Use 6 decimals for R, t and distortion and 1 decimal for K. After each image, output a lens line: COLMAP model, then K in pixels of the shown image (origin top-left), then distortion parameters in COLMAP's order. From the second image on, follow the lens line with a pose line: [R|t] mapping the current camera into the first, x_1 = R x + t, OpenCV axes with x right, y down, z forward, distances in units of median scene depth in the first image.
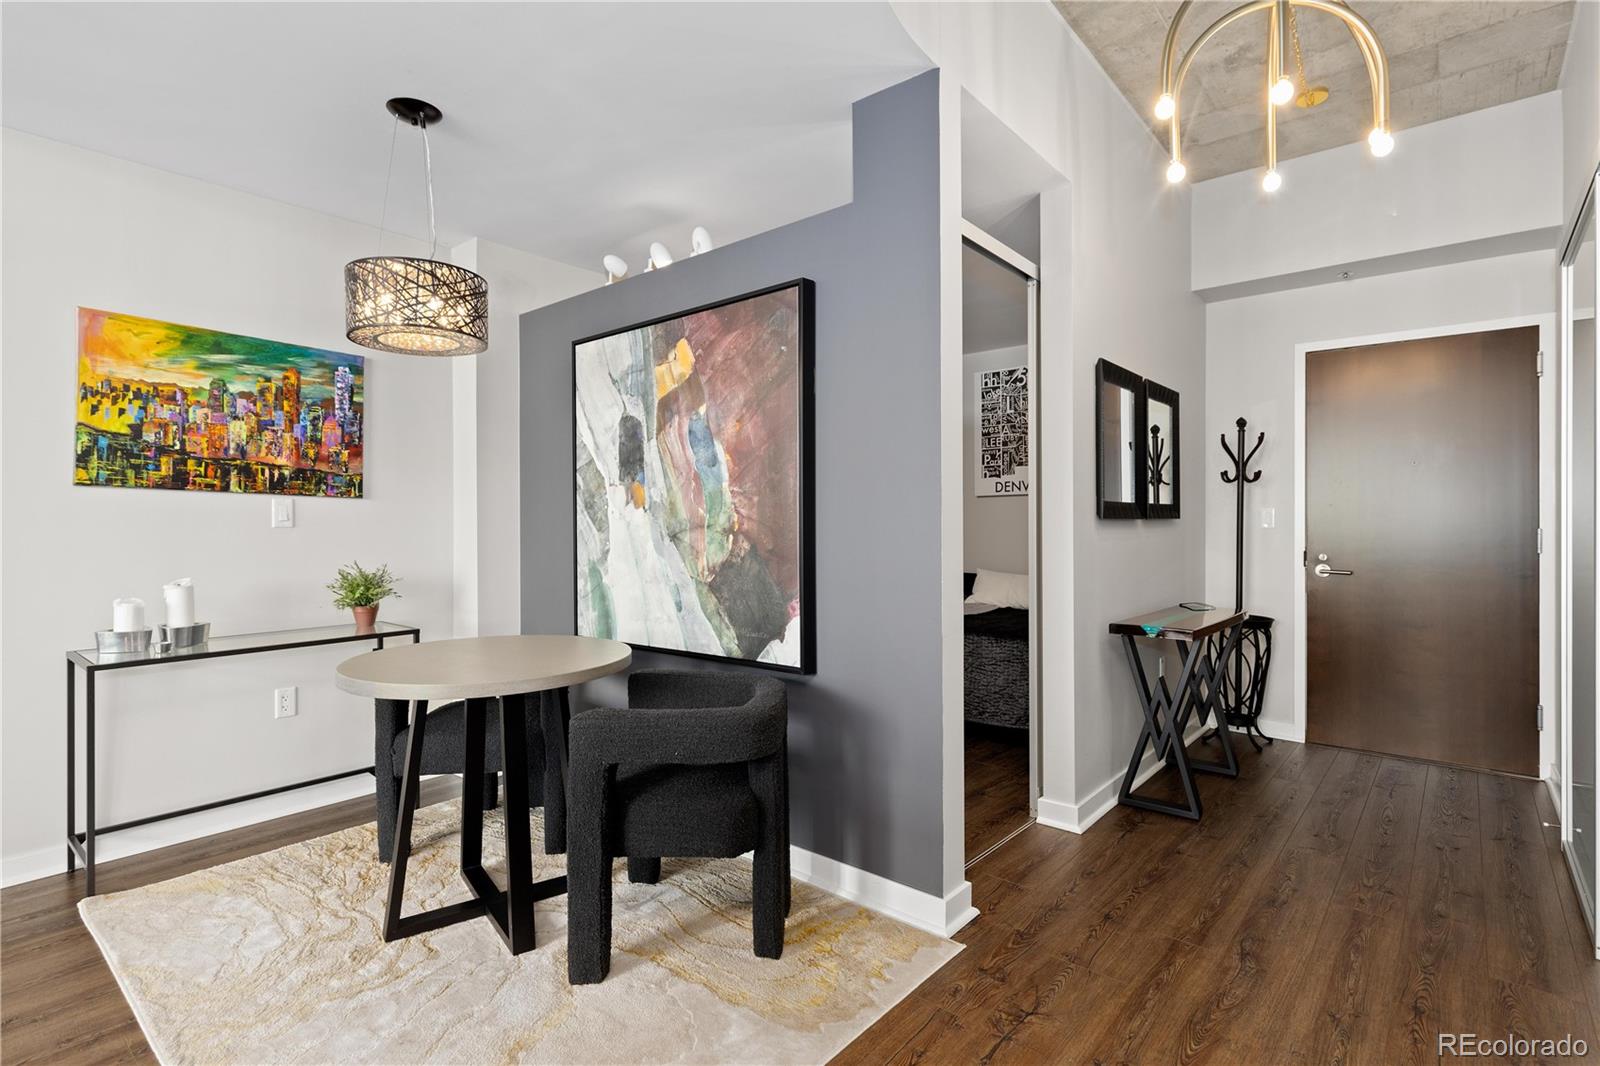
lens RADIAL K [[771.3, 0, 800.0], [0, 771.3, 533.0], [0, 0, 1]] dist [0.001147, 0.000010]
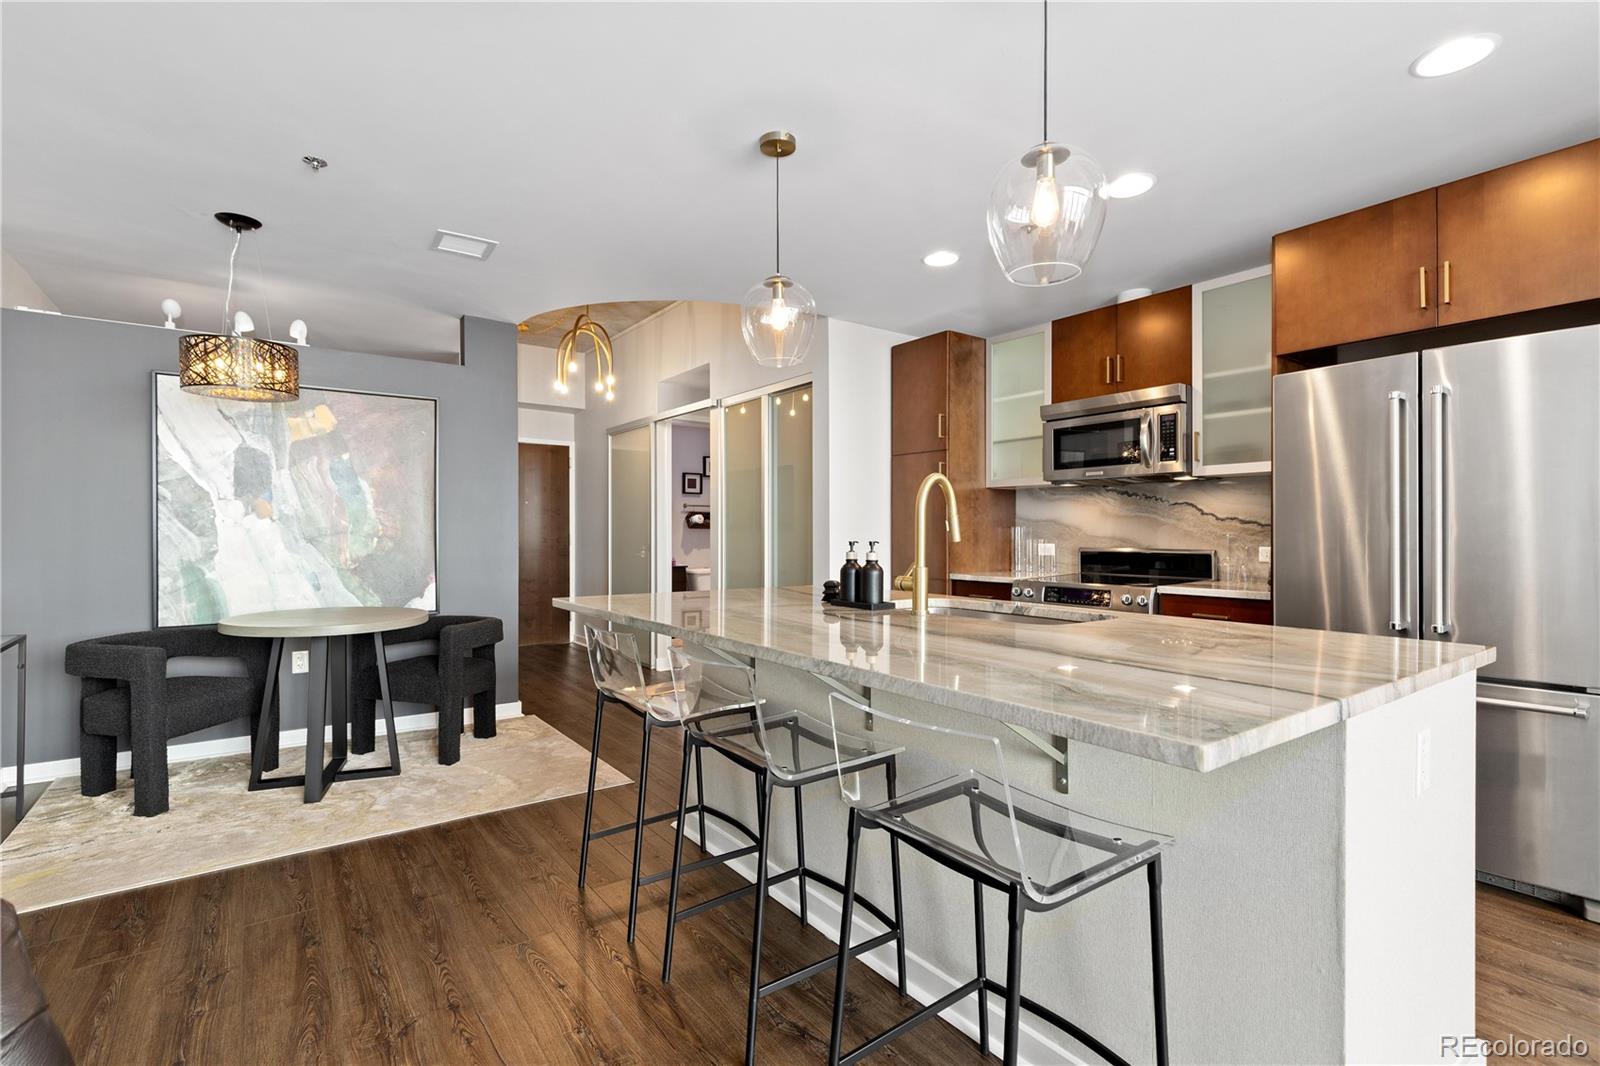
lens RADIAL K [[726.9, 0, 794.1], [0, 726.9, 531.9], [0, 0, 1]] dist [0.000822, -0.000232]
pose [[0.229337, 0.004503, 0.973337, -1.221729], [0.006381, 0.999961, -0.006130, 0.004383], [-0.973326, 0.007617, 0.229299, -0.180982]]
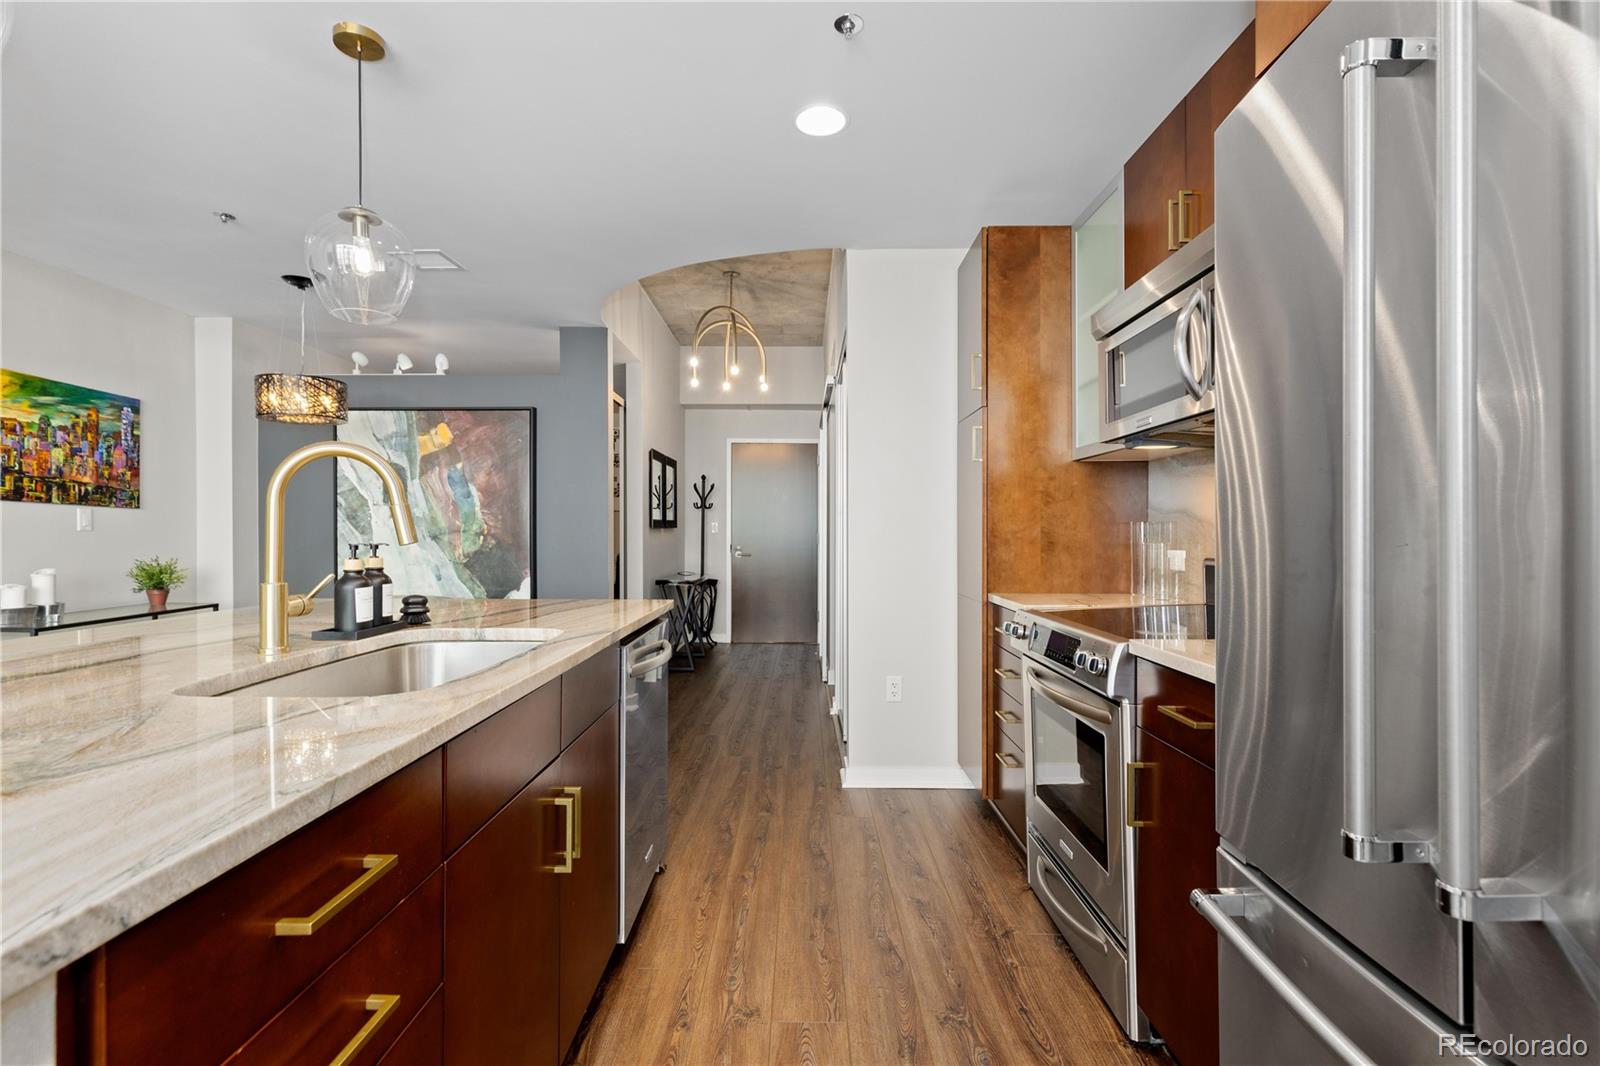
lens RADIAL K [[726.9, 0, 794.1], [0, 726.9, 531.9], [0, 0, 1]] dist [0.000822, -0.000232]
pose [[0.767876, 0.003037, 0.640591, -0.558295], [0.001962, 0.999973, -0.007092, 0.005675], [-0.640595, 0.006703, 0.767850, -0.716464]]
